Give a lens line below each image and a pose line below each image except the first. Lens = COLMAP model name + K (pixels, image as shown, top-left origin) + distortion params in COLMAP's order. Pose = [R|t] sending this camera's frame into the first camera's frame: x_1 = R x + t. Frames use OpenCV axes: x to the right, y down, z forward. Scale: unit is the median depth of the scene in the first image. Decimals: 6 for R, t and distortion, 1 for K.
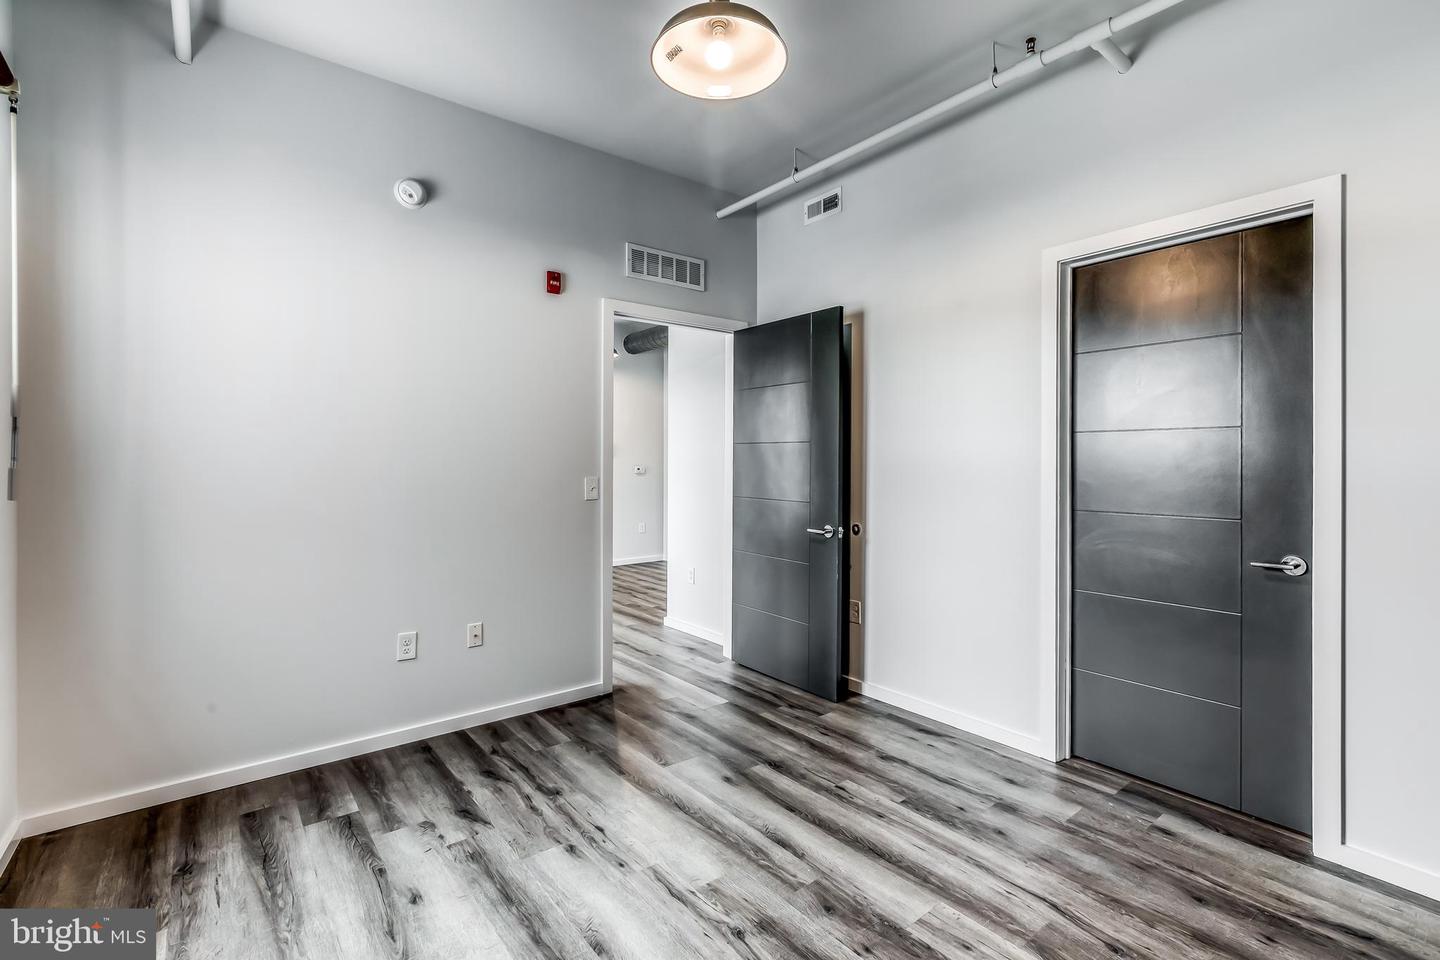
lens RADIAL K [[647.2, 0, 712.0], [0, 647.2, 466.7], [0, 0, 1]] dist [0.001574, 0.000008]
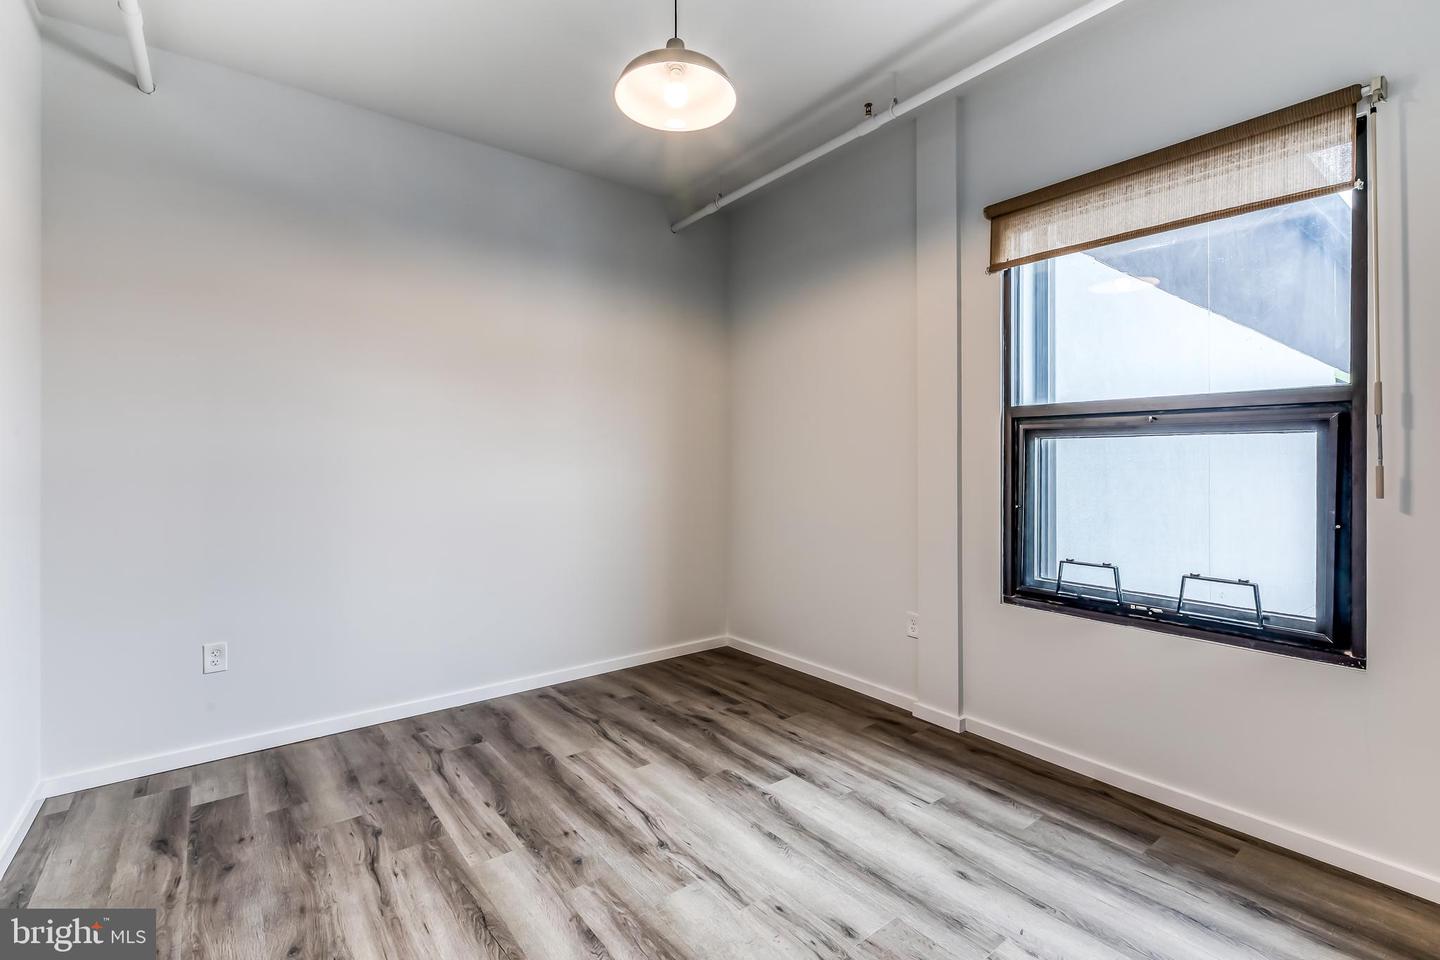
lens RADIAL K [[647.2, 0, 712.0], [0, 647.2, 466.7], [0, 0, 1]] dist [0.001574, 0.000008]
pose [[-0.999979, -0.000286, 0.006505, -0.055967], [-0.000222, 0.999952, 0.009792, -0.007931], [-0.006507, 0.009790, -0.999931, 2.046994]]
